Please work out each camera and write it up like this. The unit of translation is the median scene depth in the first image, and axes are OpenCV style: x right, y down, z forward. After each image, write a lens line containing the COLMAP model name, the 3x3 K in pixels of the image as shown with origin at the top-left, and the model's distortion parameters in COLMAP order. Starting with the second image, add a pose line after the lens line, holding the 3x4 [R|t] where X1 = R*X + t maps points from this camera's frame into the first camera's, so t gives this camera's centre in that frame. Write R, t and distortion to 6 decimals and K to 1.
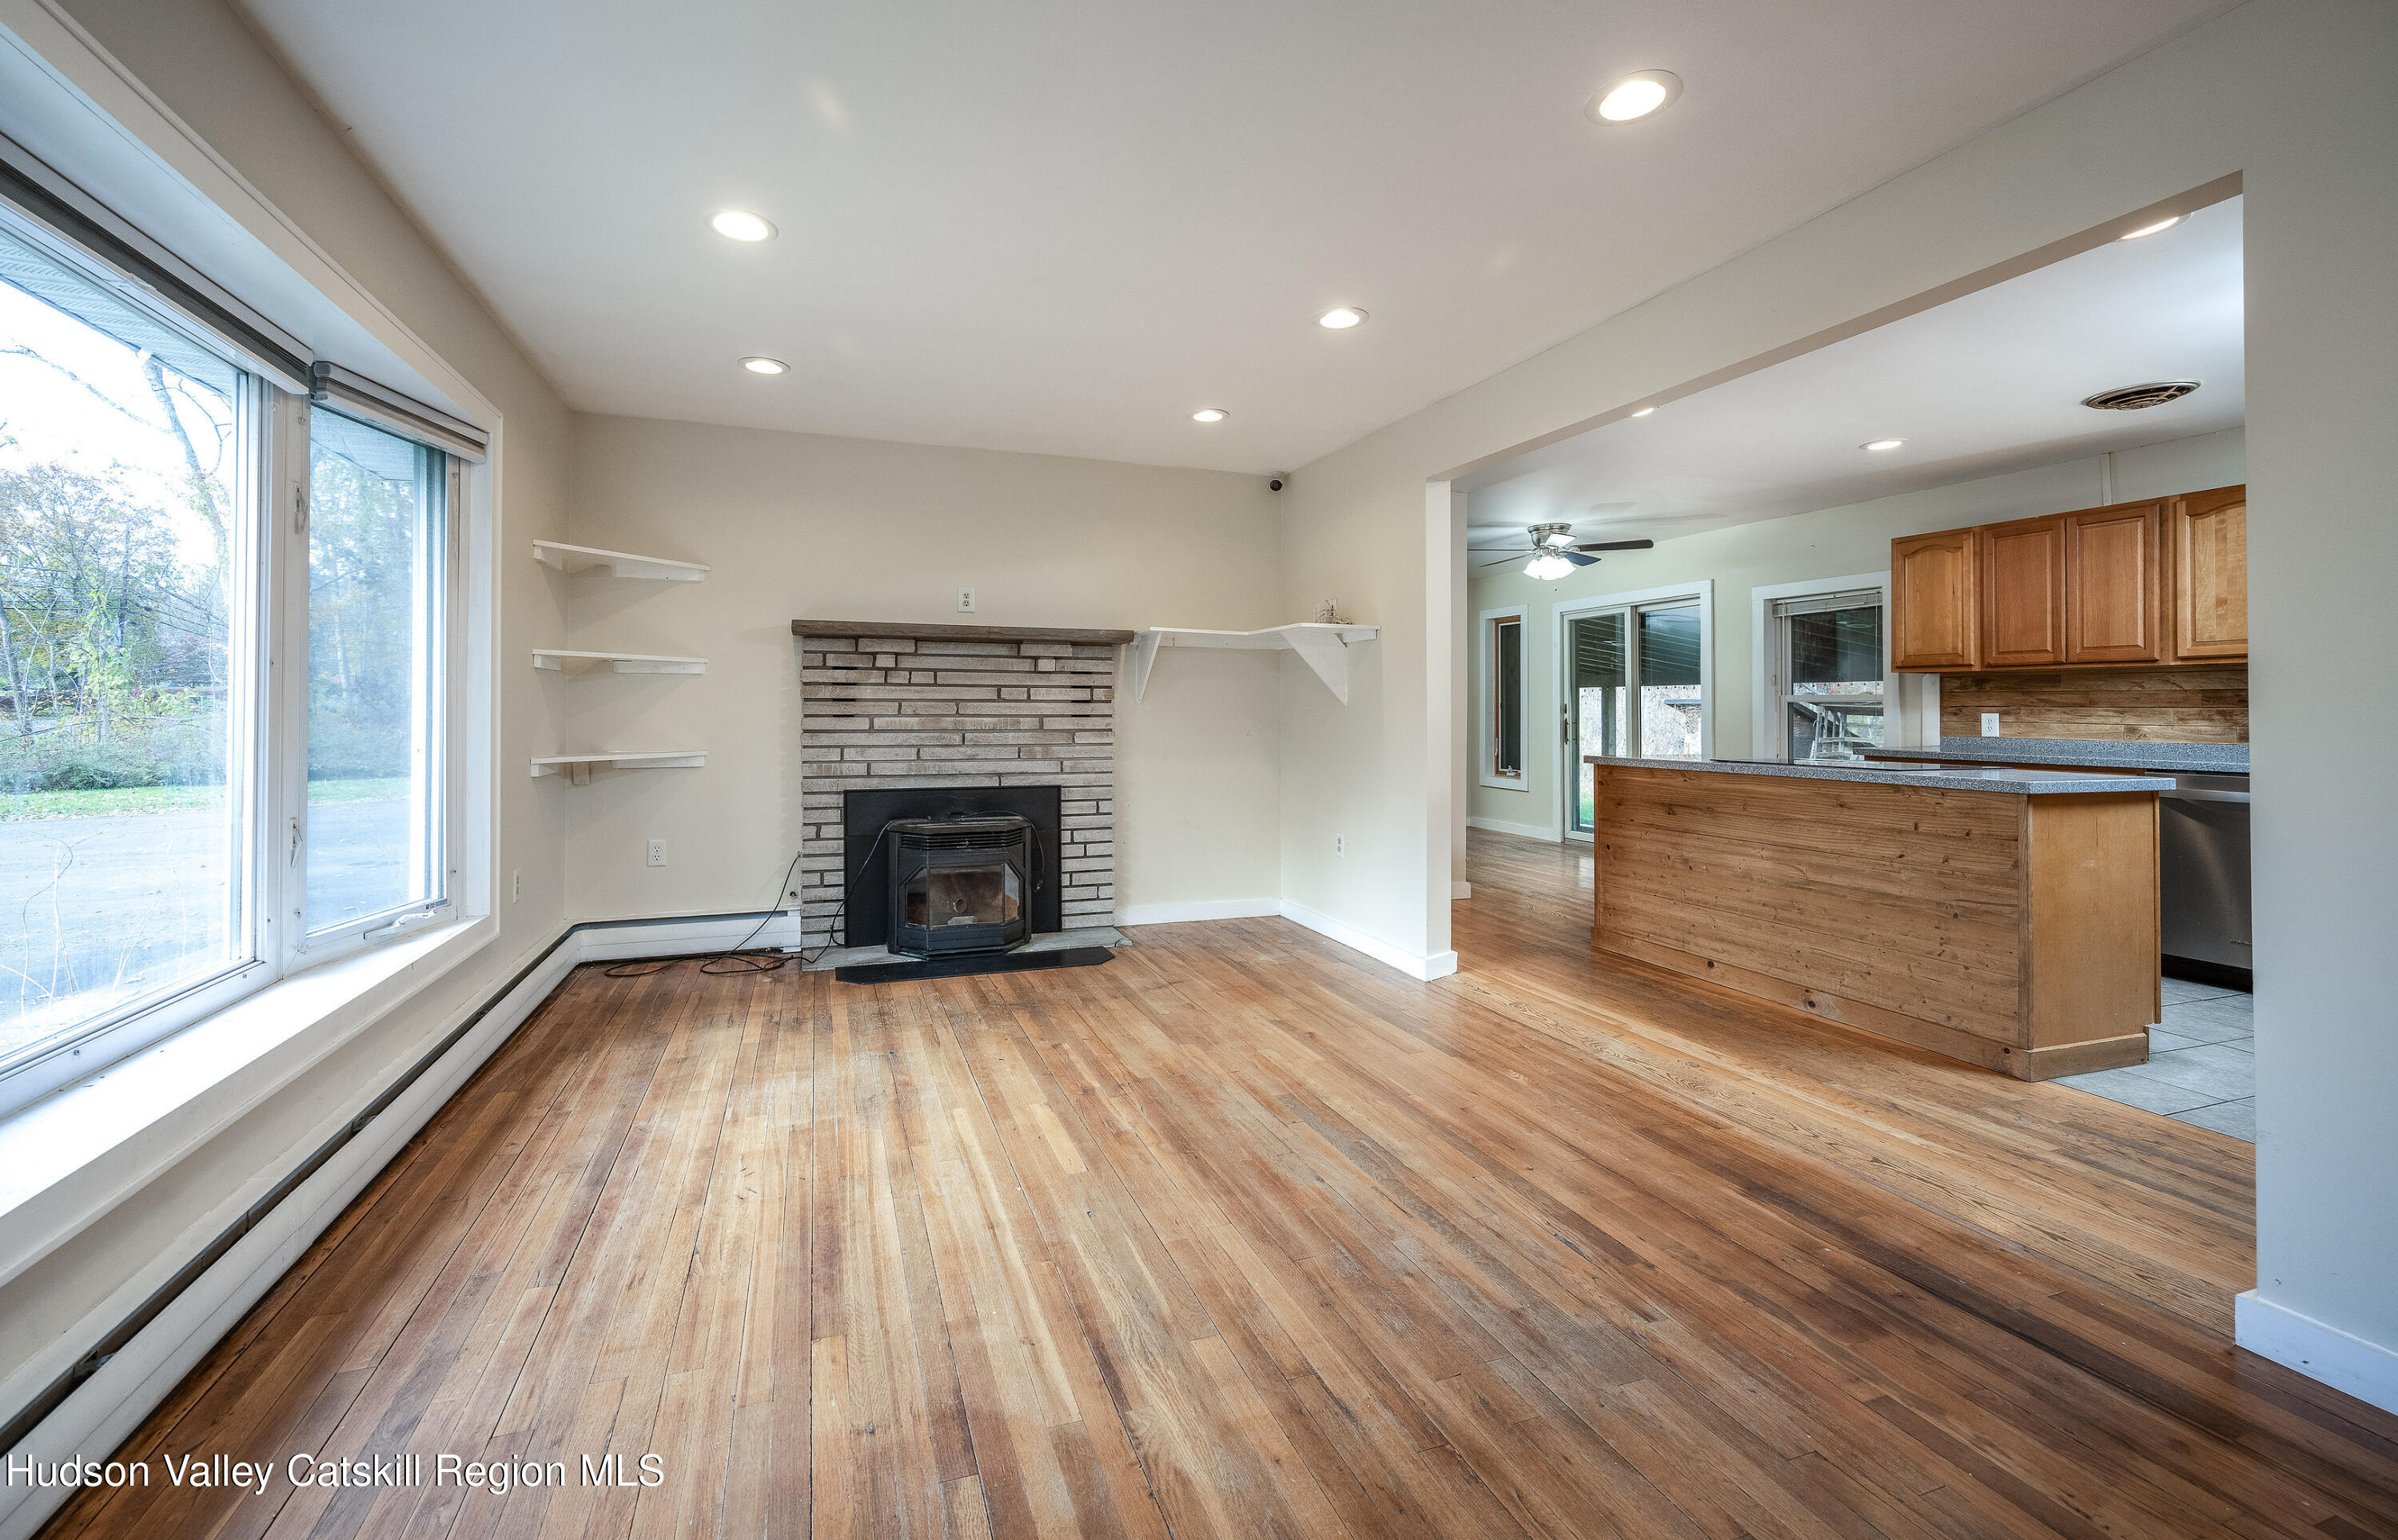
lens RADIAL K [[980.2, 0, 1165.6], [0, 980.2, 691.9], [0, 0, 1]] dist [0.000714, -0.000526]
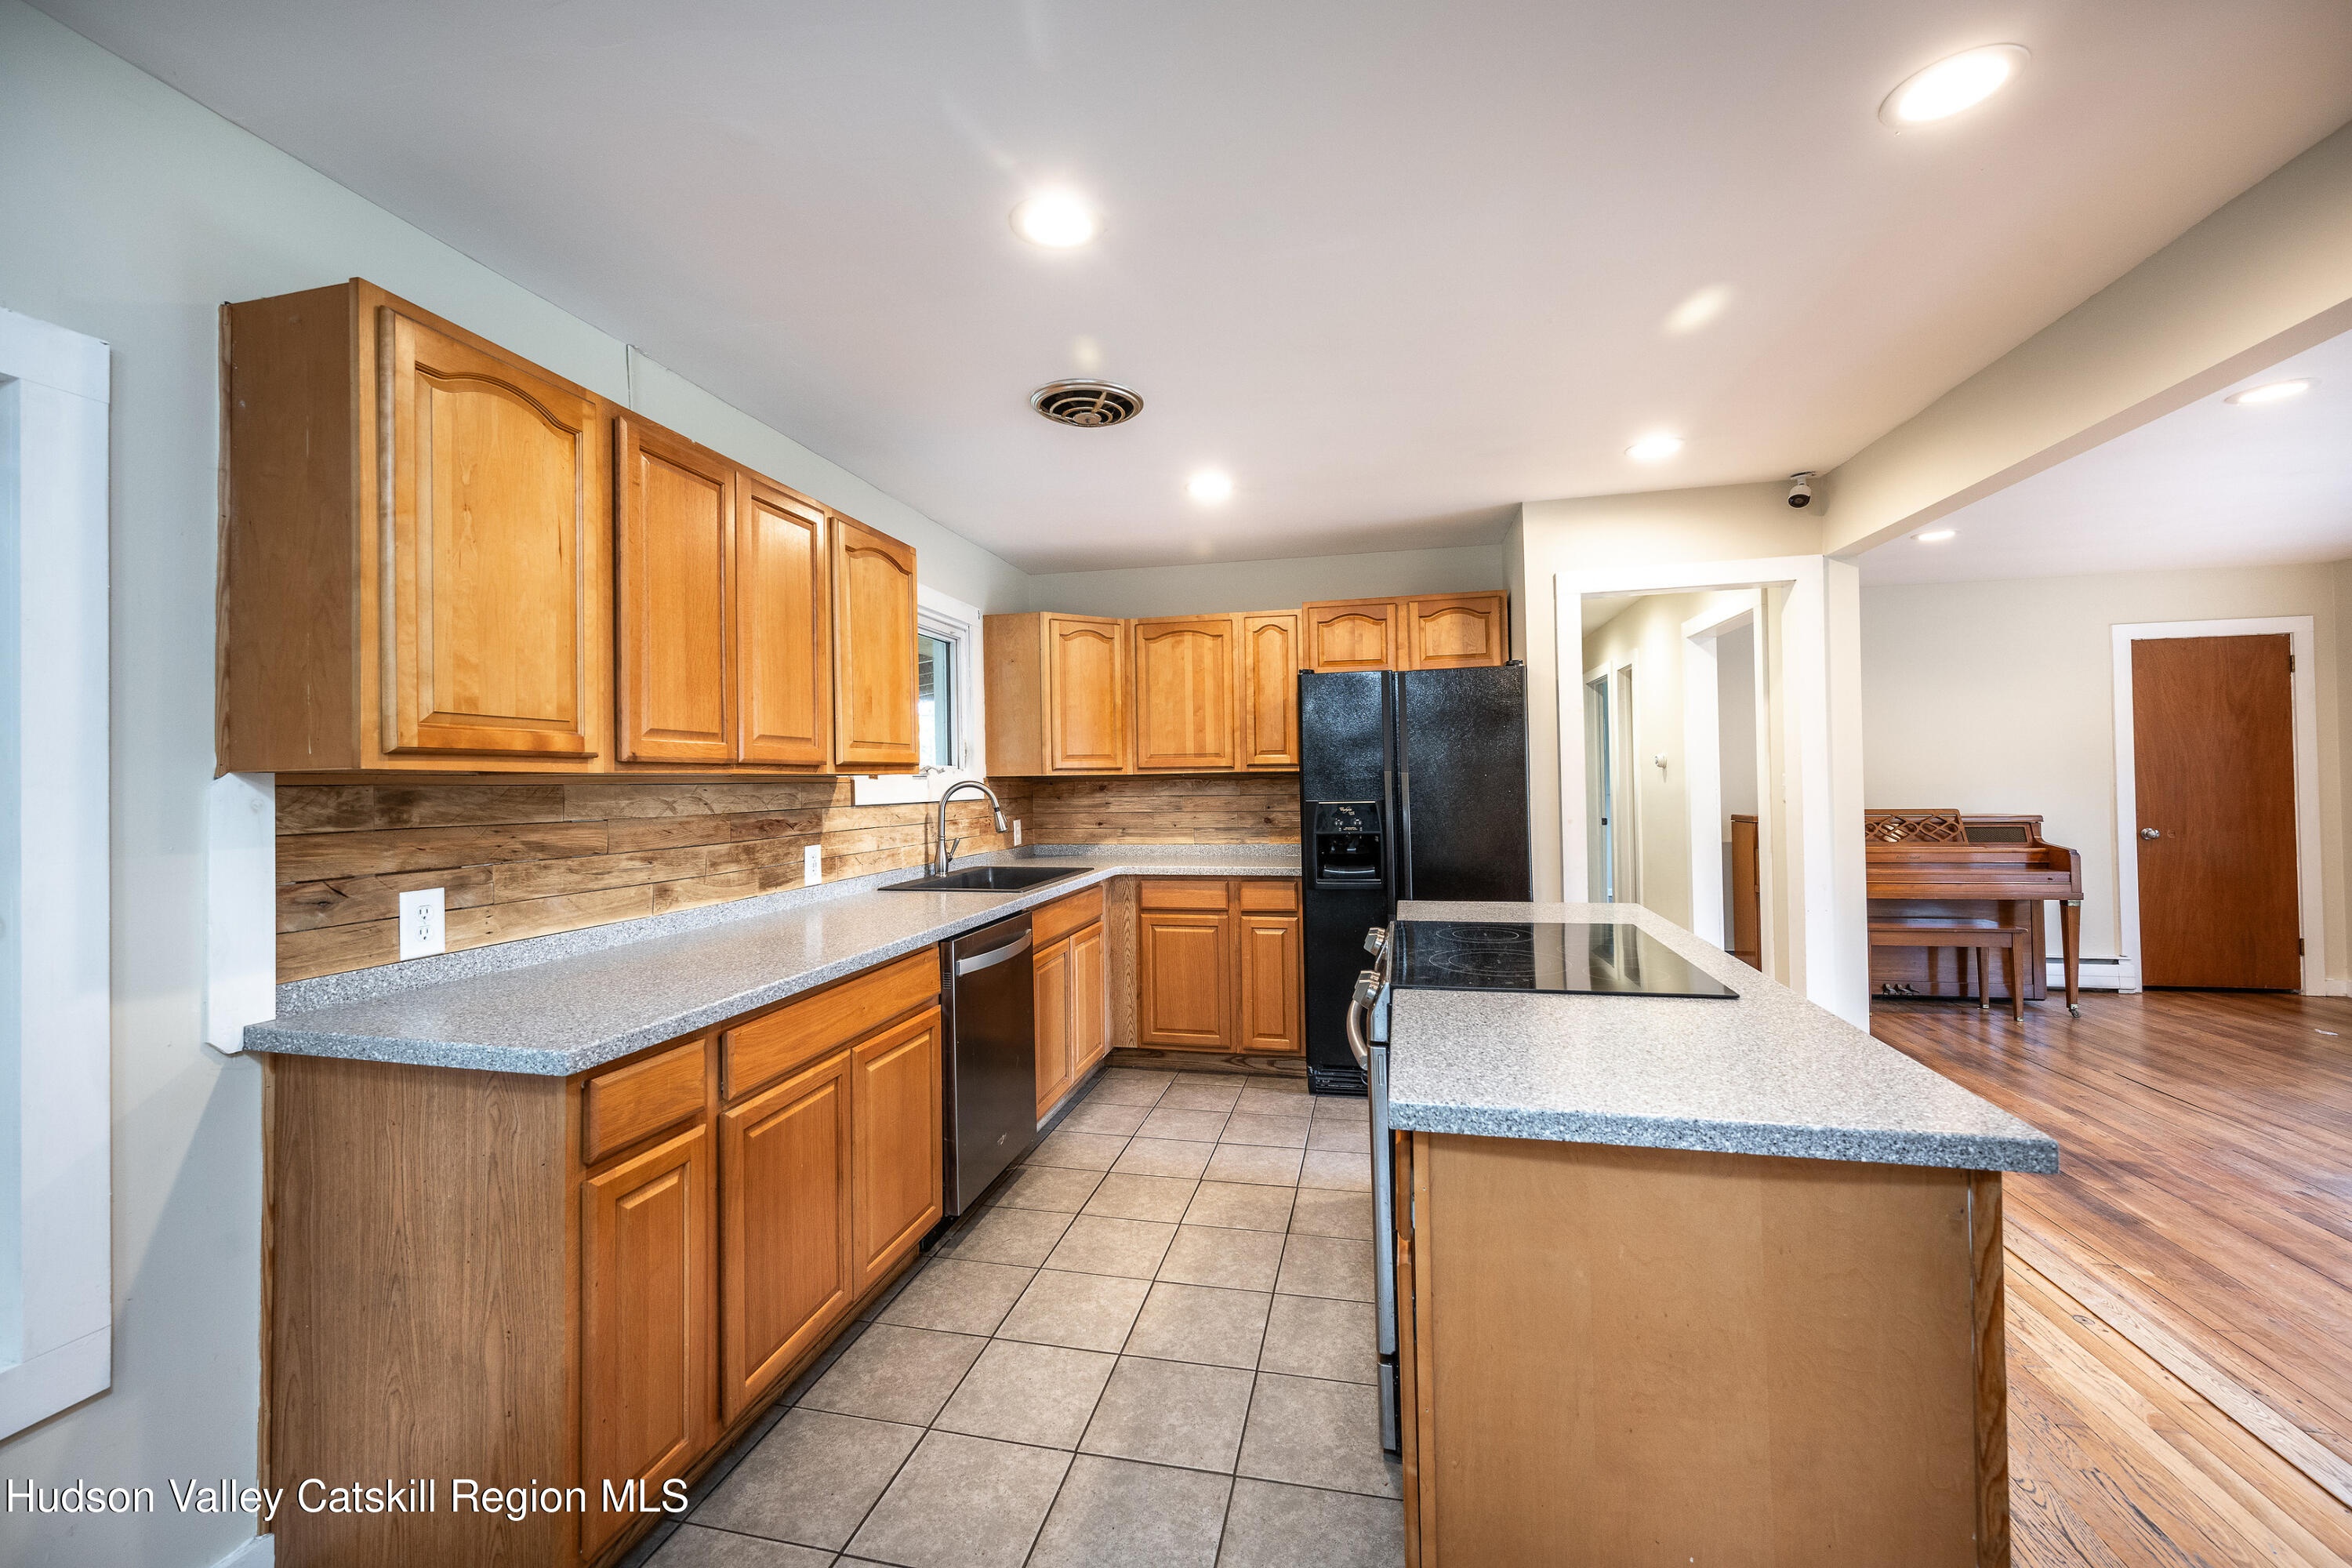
lens RADIAL K [[918.5, 0, 1176.9], [0, 918.5, 776.9], [0, 0, 1]] dist [-0.001810, 0.000758]
pose [[-0.847263, 0.009644, 0.531086, 0.519979], [0.001487, 0.999874, -0.015784, -0.015777], [-0.531172, -0.012583, -0.847171, 1.361740]]
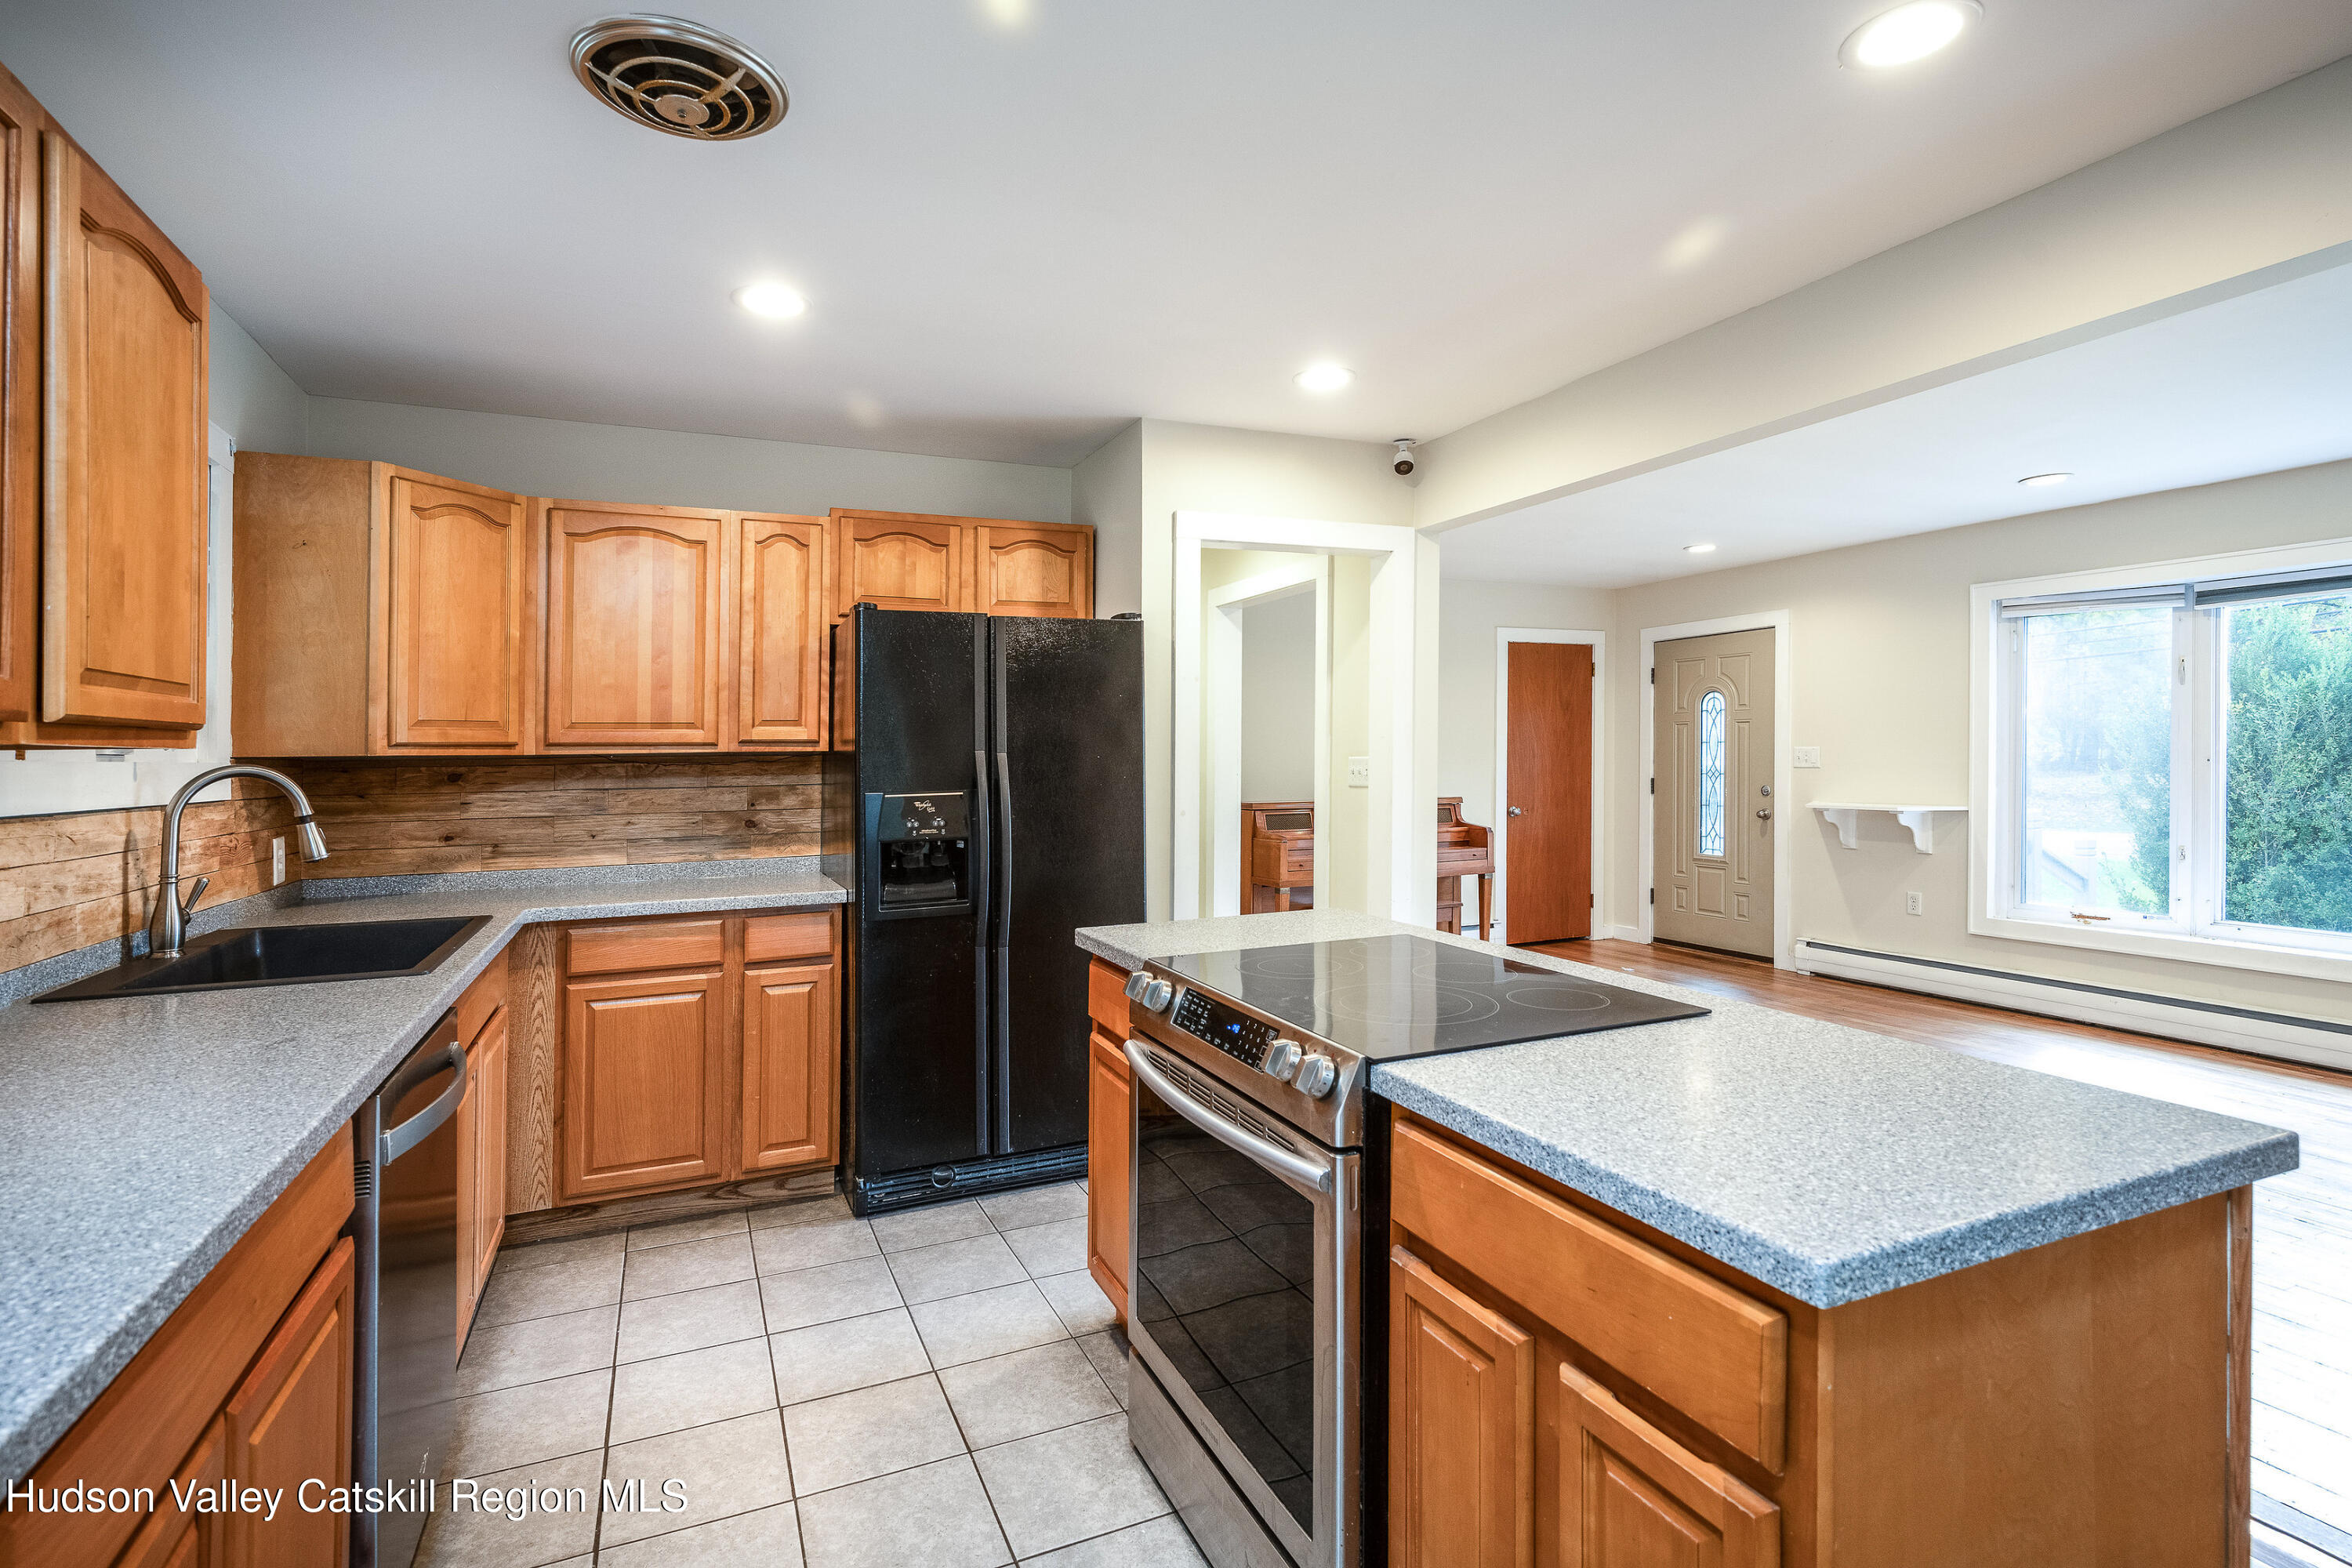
lens RADIAL K [[1111.9, 0, 1143.8], [0, 1111.9, 751.0], [0, 0, 1]] dist [-0.001102, -0.000929]
pose [[-0.997632, 0.008664, -0.068230, 0.741614], [0.010300, 0.999667, -0.023657, -0.015303], [0.068002, -0.024304, -0.997389, 1.297397]]
